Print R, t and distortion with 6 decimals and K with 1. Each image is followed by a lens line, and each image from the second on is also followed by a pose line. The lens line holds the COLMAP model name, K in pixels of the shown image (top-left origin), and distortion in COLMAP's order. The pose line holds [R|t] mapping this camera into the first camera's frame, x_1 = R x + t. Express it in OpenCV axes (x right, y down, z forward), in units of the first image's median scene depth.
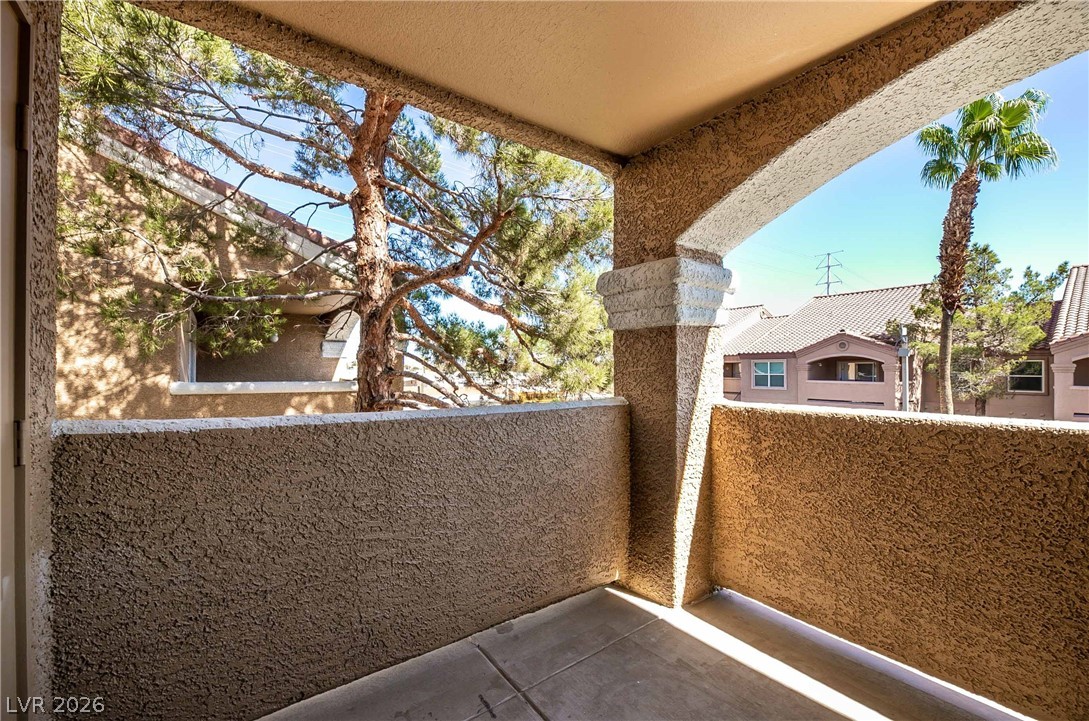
lens RADIAL K [[441.7, 0, 548.2], [0, 441.7, 362.2], [0, 0, 1]] dist [0.001187, -0.003018]
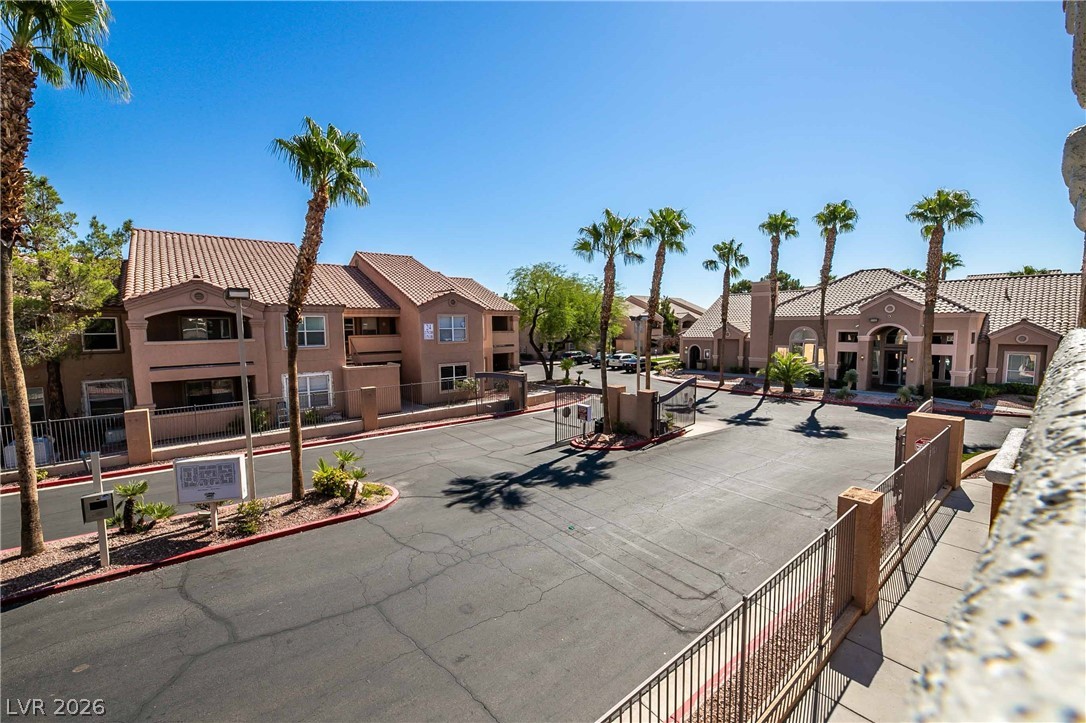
lens RADIAL K [[440.5, 0, 546.7], [0, 440.5, 363.2], [0, 0, 1]] dist [0.001187, -0.003018]
pose [[-0.059293, -0.089080, 0.994258, 0.081369], [-0.002093, 0.996019, 0.089113, 0.008610], [-0.998238, 0.003203, -0.059244, 0.100325]]
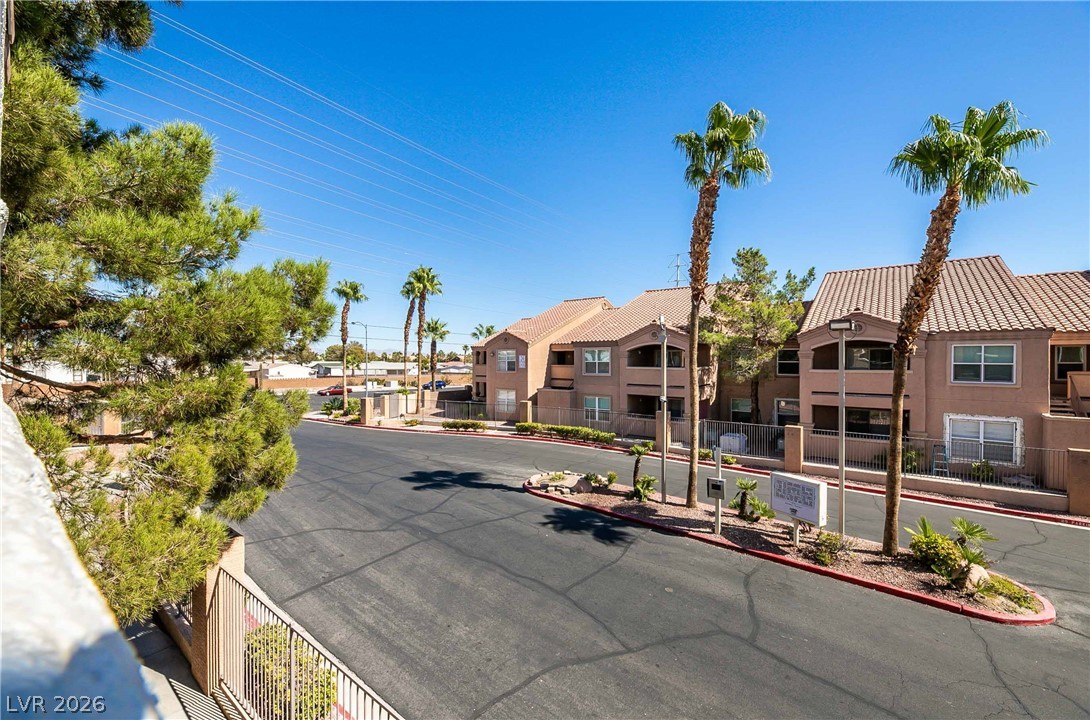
lens RADIAL K [[445.1, 0, 549.5], [0, 445.1, 361.9], [0, 0, 1]] dist [-0.001034, -0.003640]
pose [[0.964252, -0.003485, 0.264963, 0.151259], [-0.002350, 0.999762, 0.021704, 0.007422], [-0.264976, -0.021551, 0.964014, 0.005985]]
